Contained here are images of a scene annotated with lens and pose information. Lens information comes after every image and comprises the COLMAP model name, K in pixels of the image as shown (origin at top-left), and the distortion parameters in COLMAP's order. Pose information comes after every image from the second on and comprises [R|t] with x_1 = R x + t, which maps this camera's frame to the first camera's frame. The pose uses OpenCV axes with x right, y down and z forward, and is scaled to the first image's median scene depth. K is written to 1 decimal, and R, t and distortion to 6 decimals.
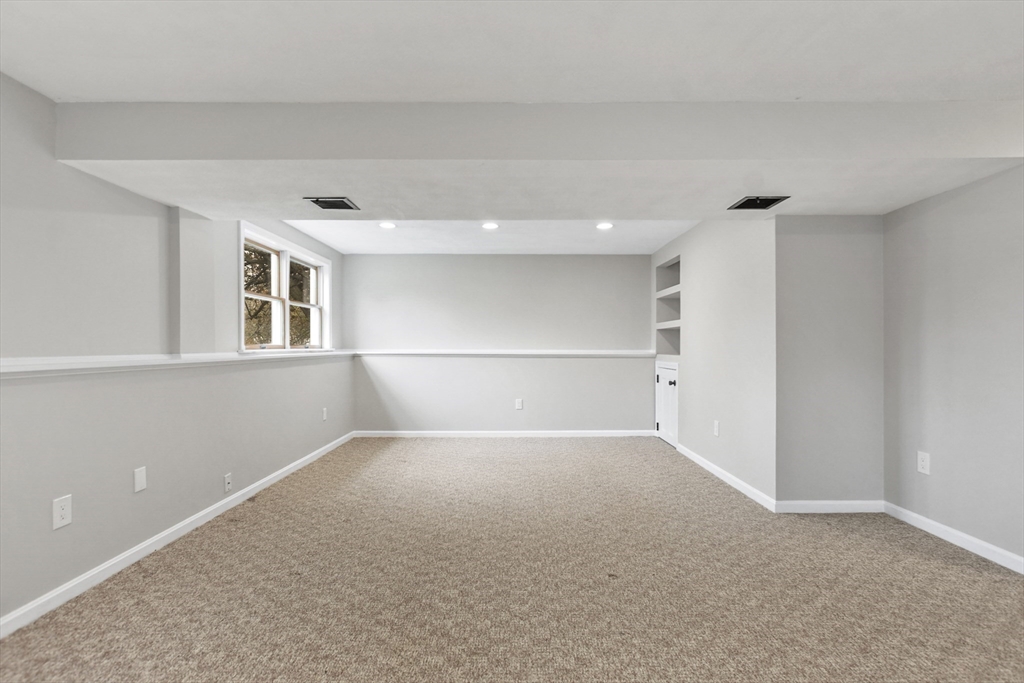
lens RADIAL K [[454.8, 0, 514.2], [0, 454.8, 342.9], [0, 0, 1]] dist [-0.007615, -0.000081]
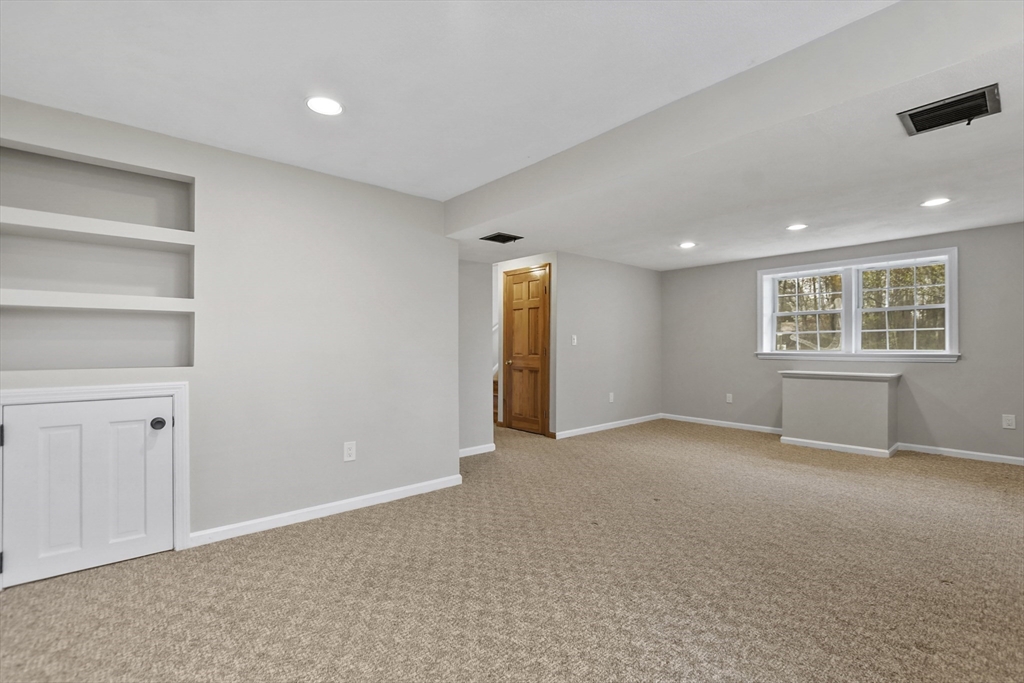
lens RADIAL K [[459.9, 0, 506.4], [0, 459.9, 347.4], [0, 0, 1]] dist [-0.001410, 0.000128]
pose [[-0.647105, -0.000087, 0.762401, -0.471160], [-0.002404, 0.999995, -0.001926, 0.008936], [-0.762397, -0.003079, -0.647102, 1.792691]]
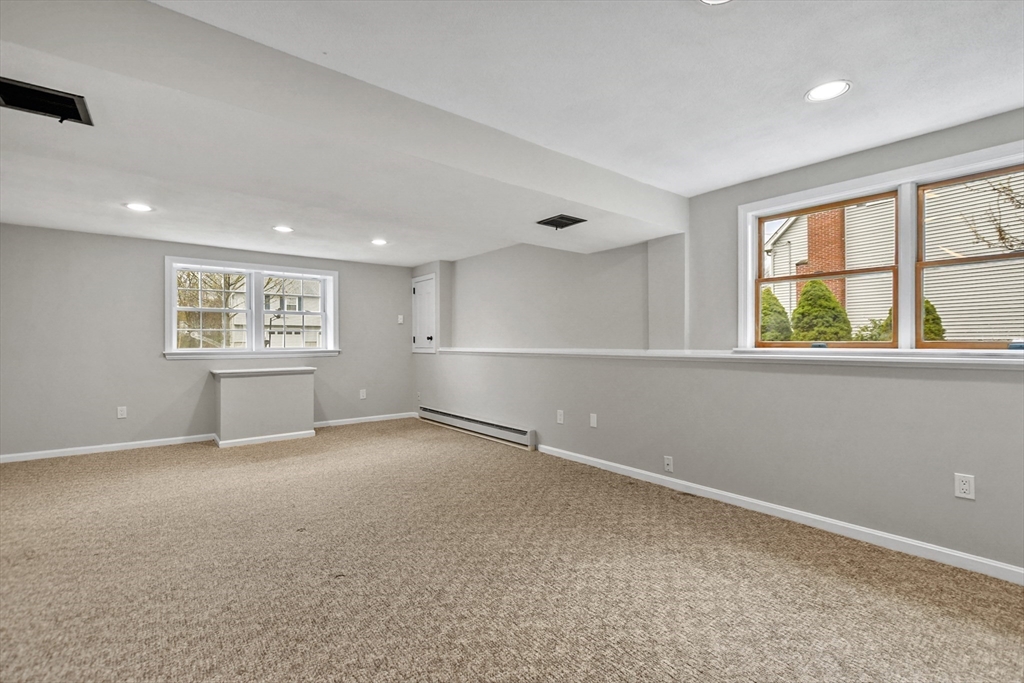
lens RADIAL K [[454.8, 0, 514.2], [0, 454.8, 342.9], [0, 0, 1]] dist [-0.007615, -0.000081]
pose [[-0.774838, 0.003203, -0.632151, 0.417401], [0.007240, 0.999967, -0.003809, 0.006146], [0.632118, -0.007528, -0.774836, 1.770202]]
